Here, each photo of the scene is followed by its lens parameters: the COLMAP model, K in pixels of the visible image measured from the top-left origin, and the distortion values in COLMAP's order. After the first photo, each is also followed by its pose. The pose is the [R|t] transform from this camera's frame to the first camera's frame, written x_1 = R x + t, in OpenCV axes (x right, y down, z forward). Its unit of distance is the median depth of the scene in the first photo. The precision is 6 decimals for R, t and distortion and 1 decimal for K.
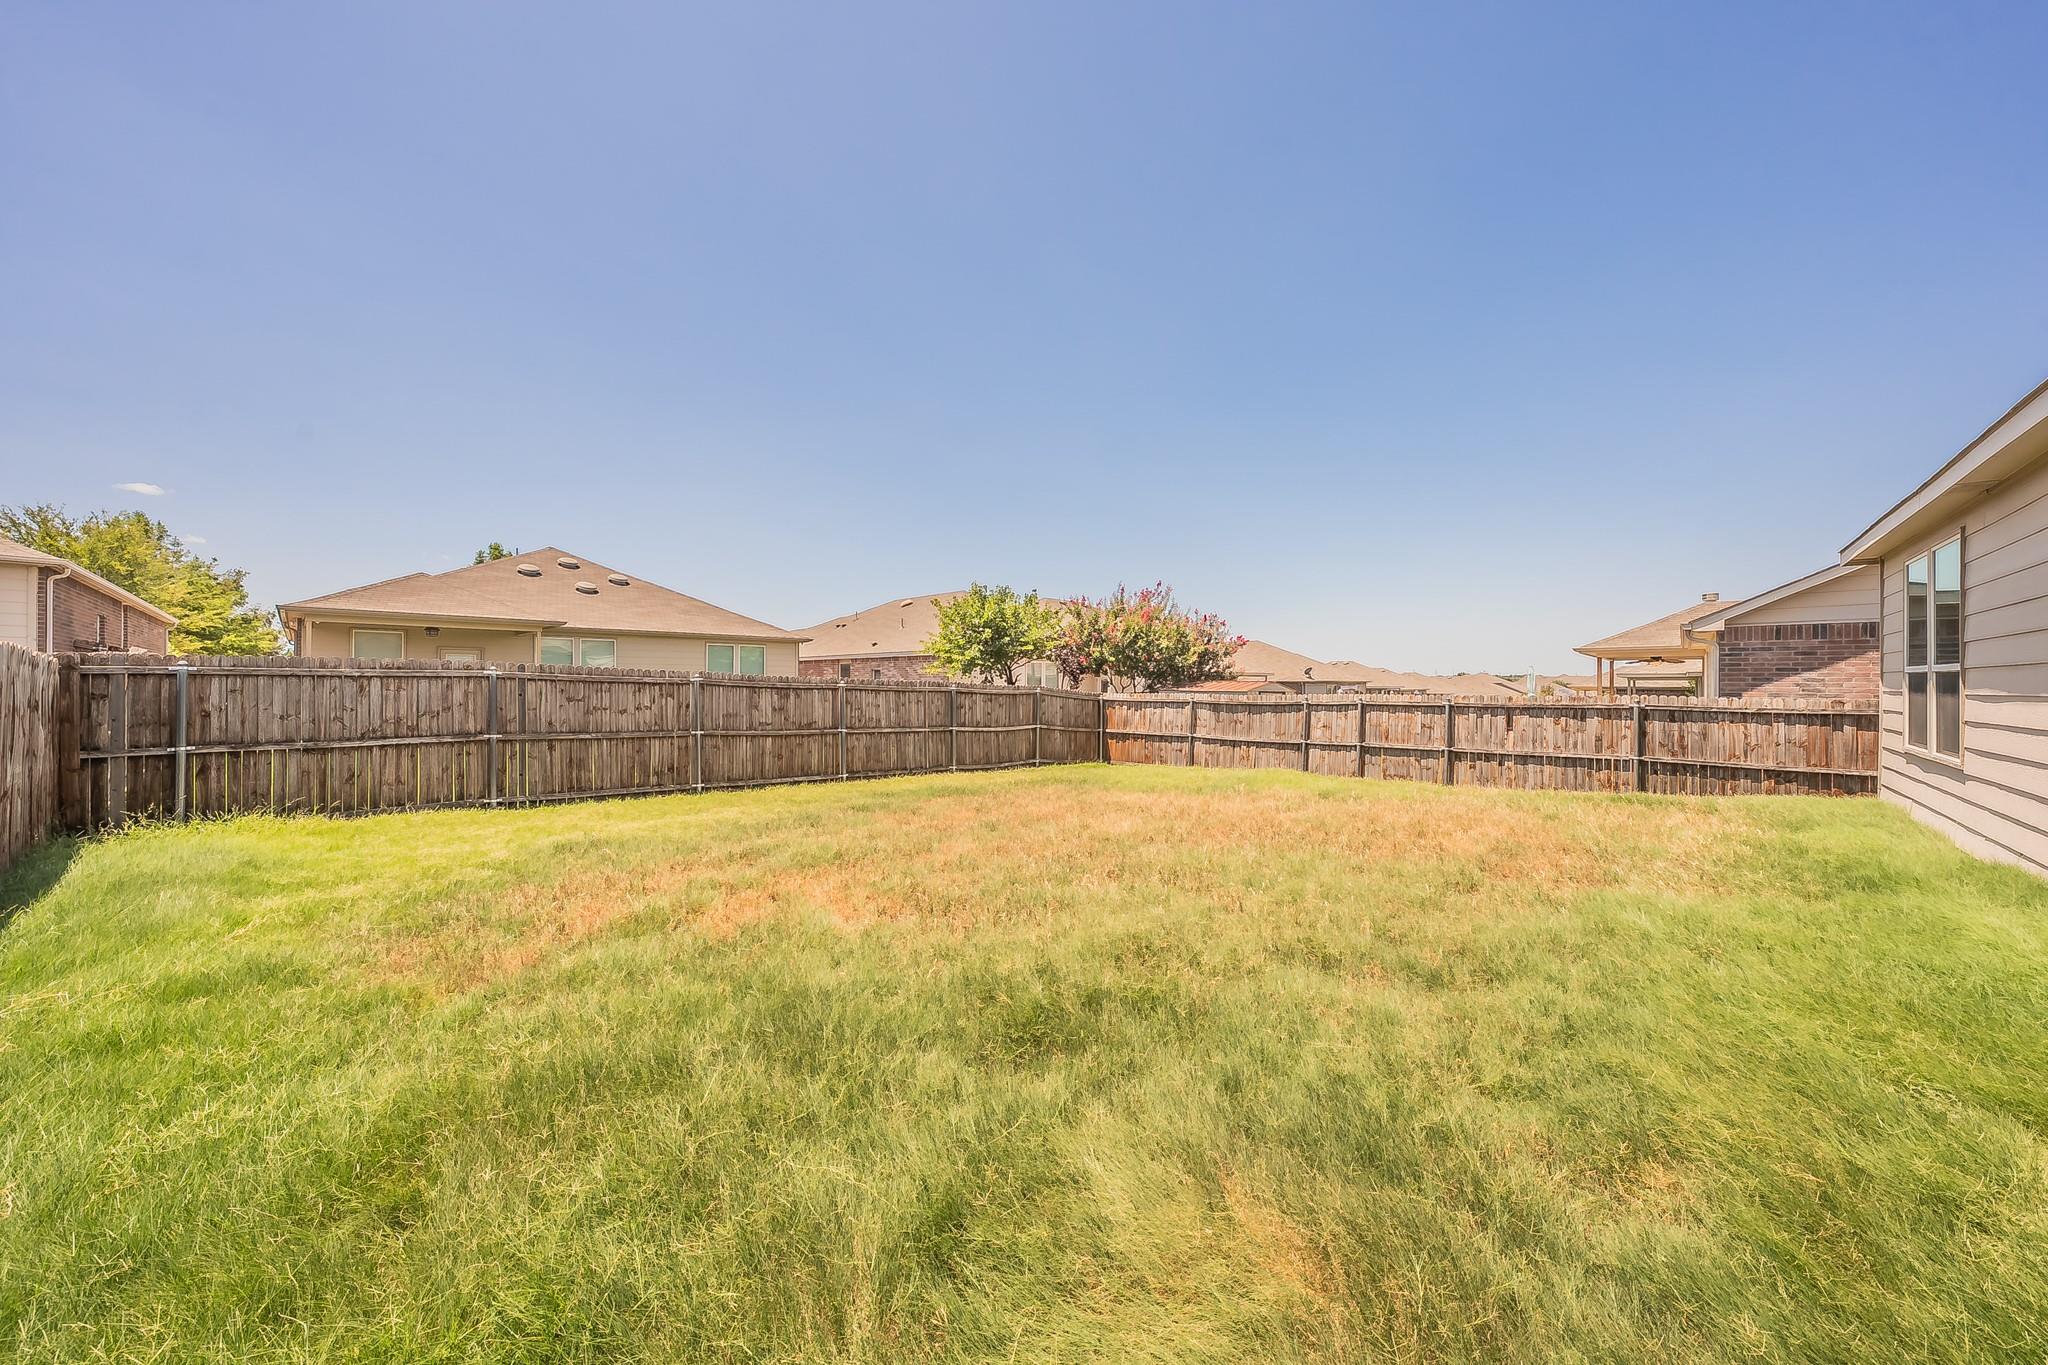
lens RADIAL K [[684.0, 0, 1022.2], [0, 684.0, 683.0], [0, 0, 1]] dist [-0.000570, -0.000091]
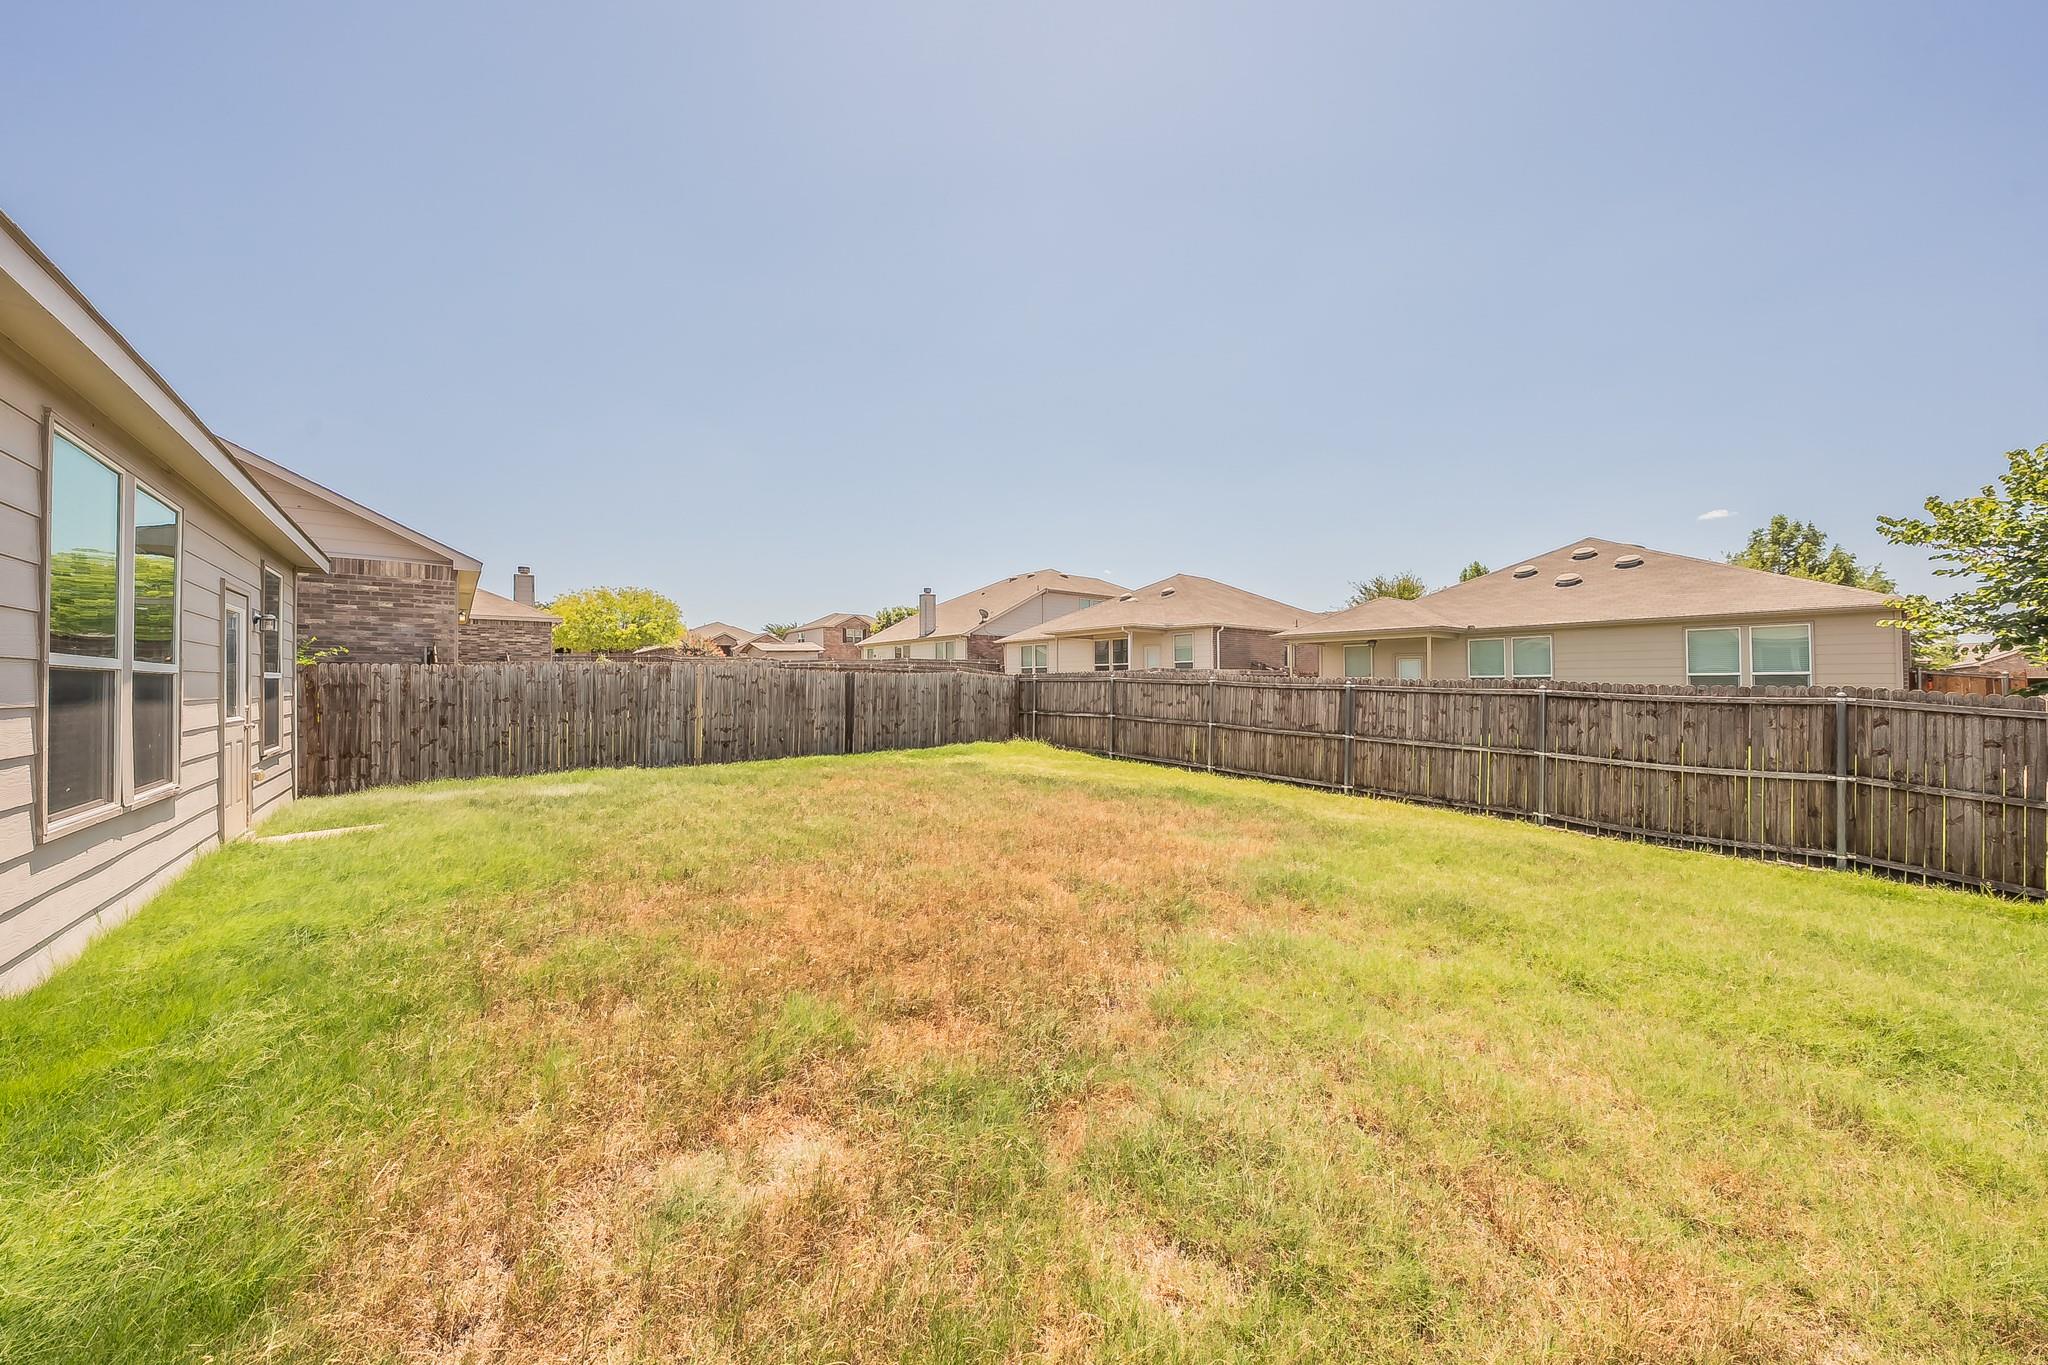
lens RADIAL K [[684.0, 0, 1027.2], [0, 684.0, 680.6], [0, 0, 1]] dist [-0.000570, -0.000091]
pose [[-0.088923, -0.006025, -0.996020, 0.812782], [0.004422, 0.999969, -0.006444, 0.000419], [0.996029, -0.004977, -0.088894, 0.813411]]
